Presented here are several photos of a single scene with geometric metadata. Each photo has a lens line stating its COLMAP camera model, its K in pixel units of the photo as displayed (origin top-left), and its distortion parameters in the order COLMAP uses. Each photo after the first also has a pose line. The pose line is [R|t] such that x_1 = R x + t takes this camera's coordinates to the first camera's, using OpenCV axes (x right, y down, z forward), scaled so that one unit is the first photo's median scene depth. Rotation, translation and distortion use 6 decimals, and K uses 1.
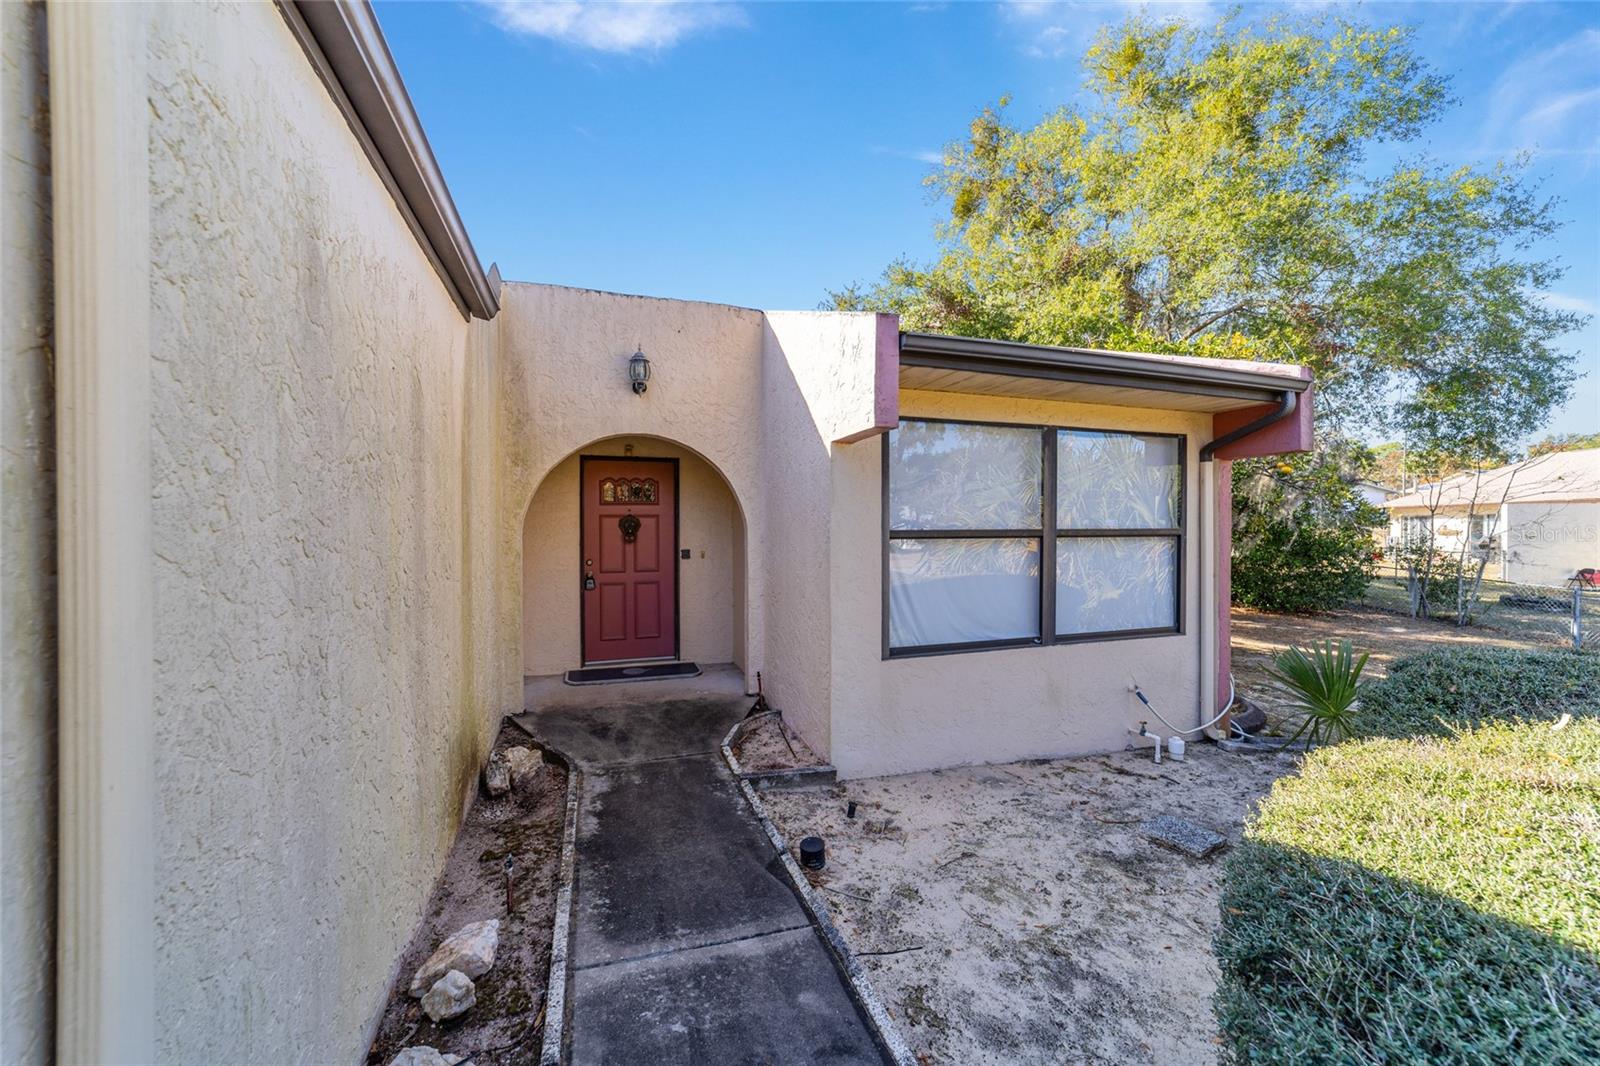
lens RADIAL K [[617.0, 0, 798.3], [0, 617.0, 530.9], [0, 0, 1]] dist [-0.010137, 0.004676]
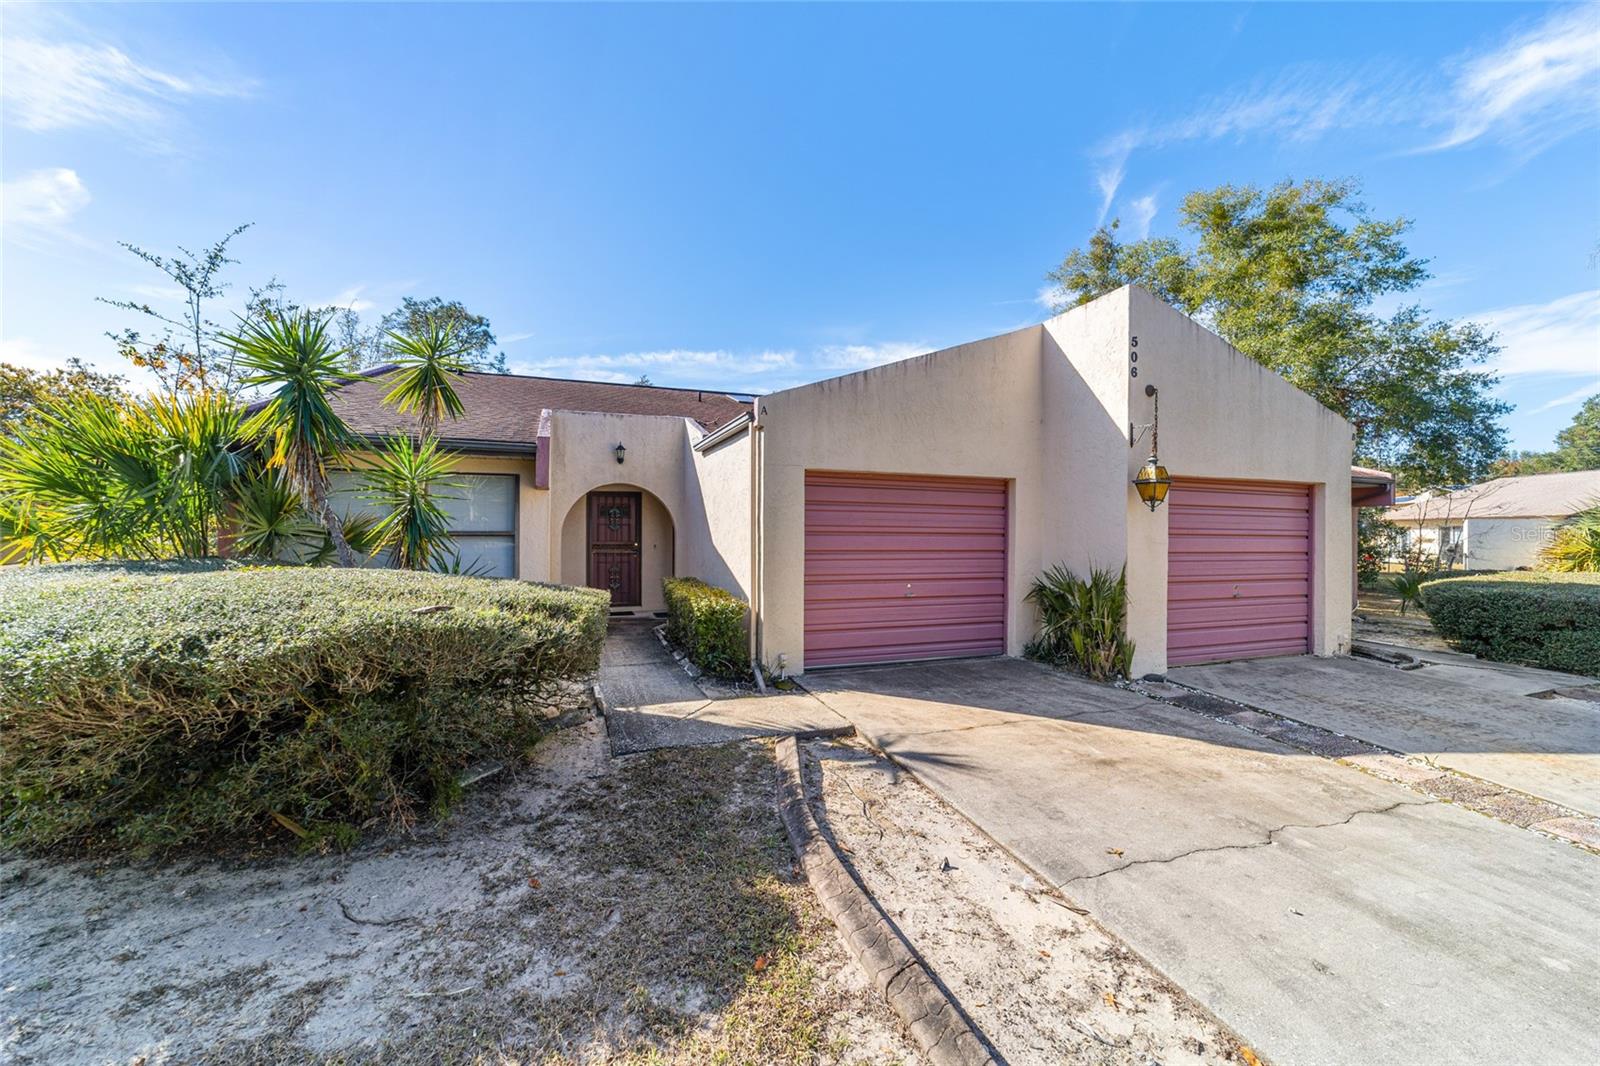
lens RADIAL K [[617.0, 0, 805.6], [0, 617.0, 533.3], [0, 0, 1]] dist [-0.010137, 0.004676]
pose [[0.999460, 0.006862, 0.032133, -1.280793], [-0.006678, 0.999961, -0.005815, 0.016500], [-0.032172, 0.005597, 0.999467, -1.124338]]
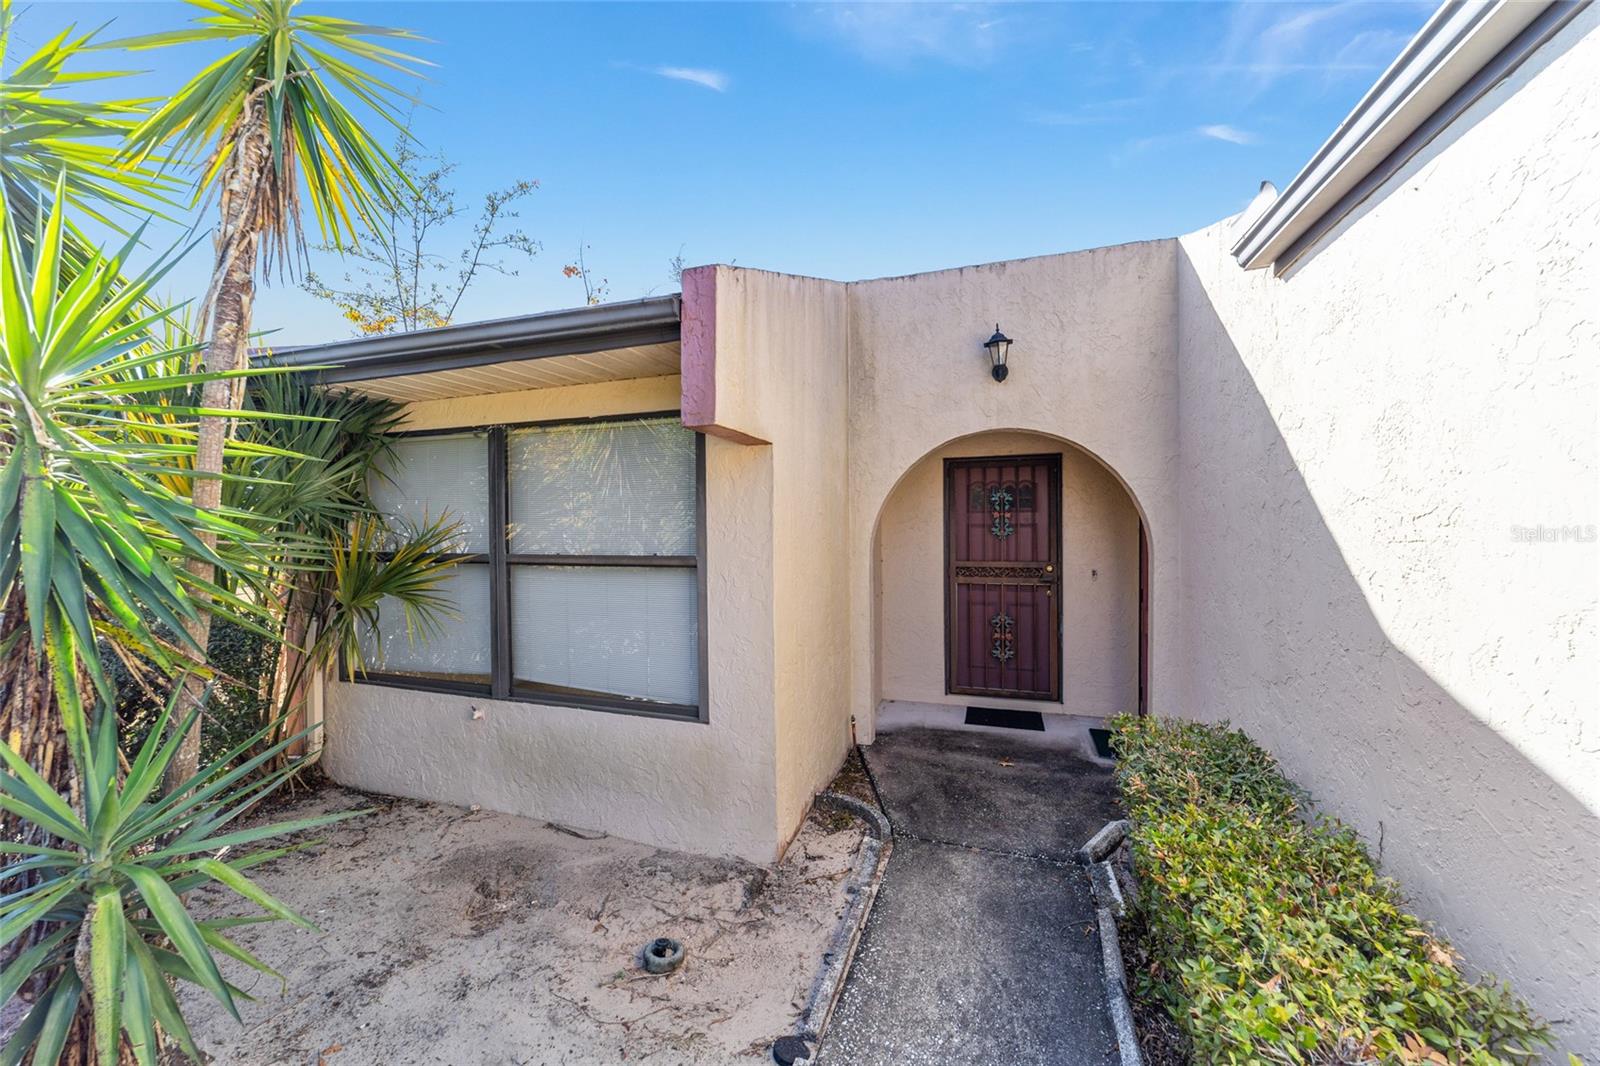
lens RADIAL K [[617.0, 0, 792.8], [0, 617.0, 525.8], [0, 0, 1]] dist [-0.010137, 0.004676]
pose [[0.785724, 0.001410, -0.618576, -1.479799], [0.001726, 0.999989, 0.004471, -0.019891], [0.618575, -0.004581, 0.785712, -0.155393]]
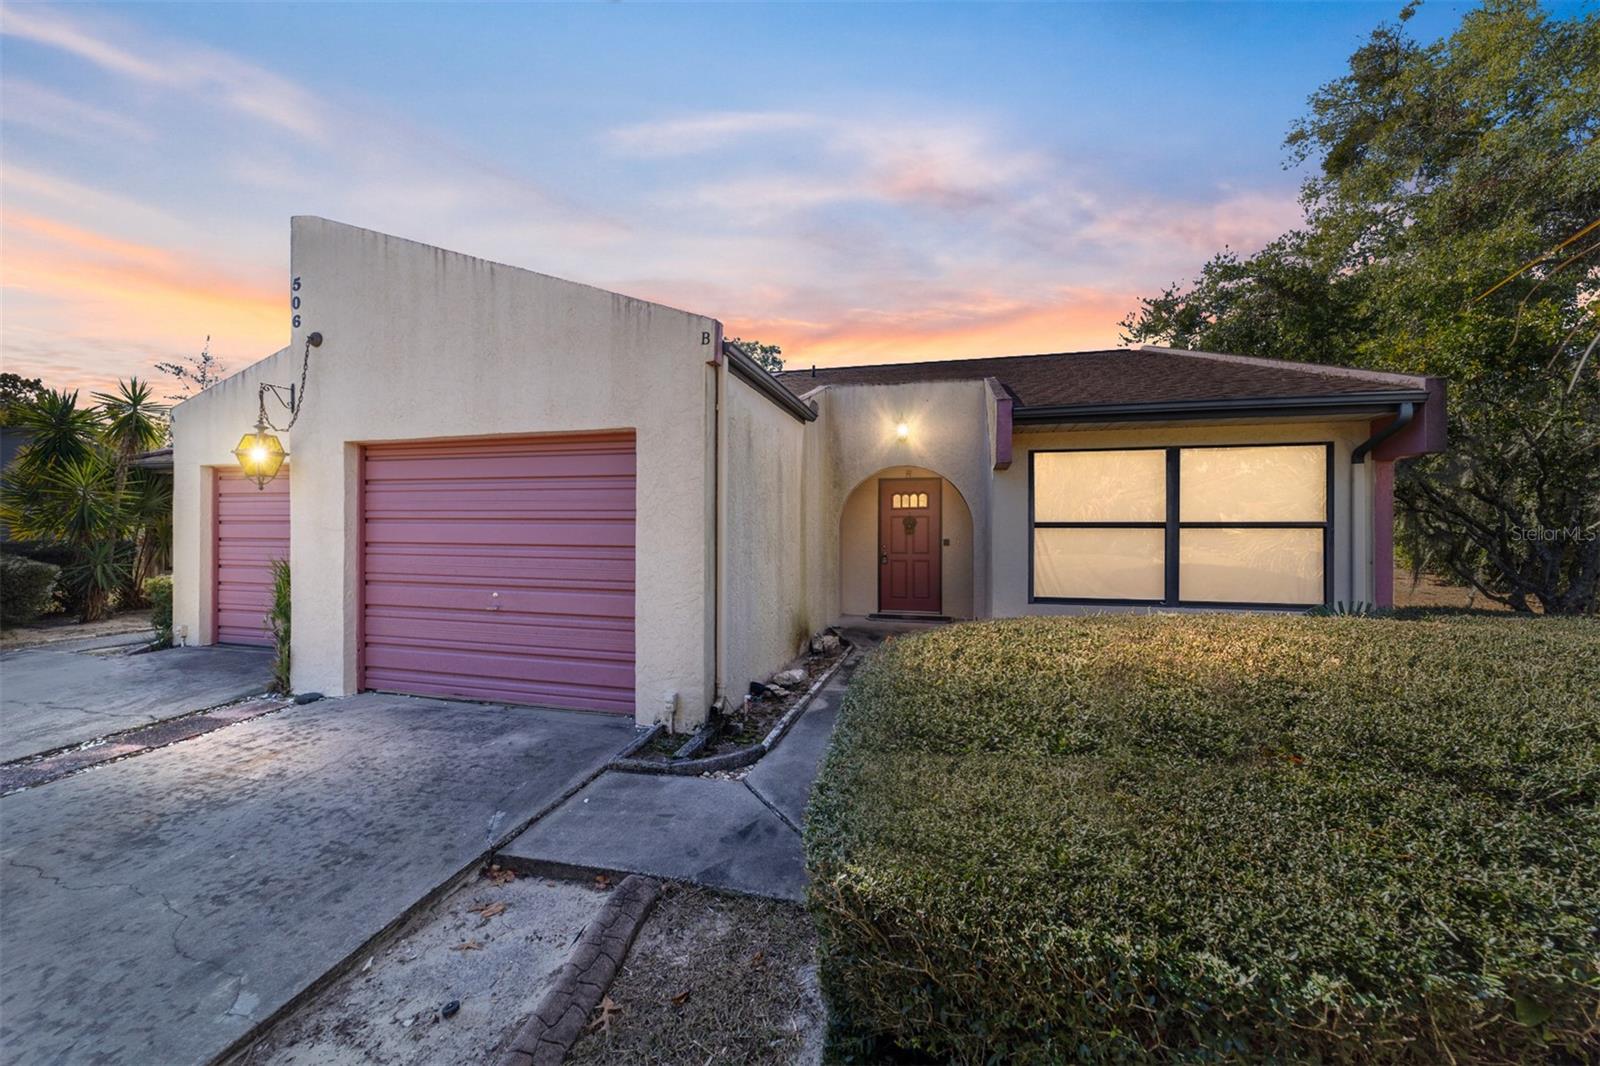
lens RADIAL K [[617.0, 0, 785.4], [0, 617.0, 526.6], [0, 0, 1]] dist [-0.010137, 0.004676]
pose [[0.828945, -0.001031, -0.559329, 0.325722], [-0.008865, 0.999848, -0.014980, 0.025928], [0.559260, 0.017376, 0.828810, -0.434012]]
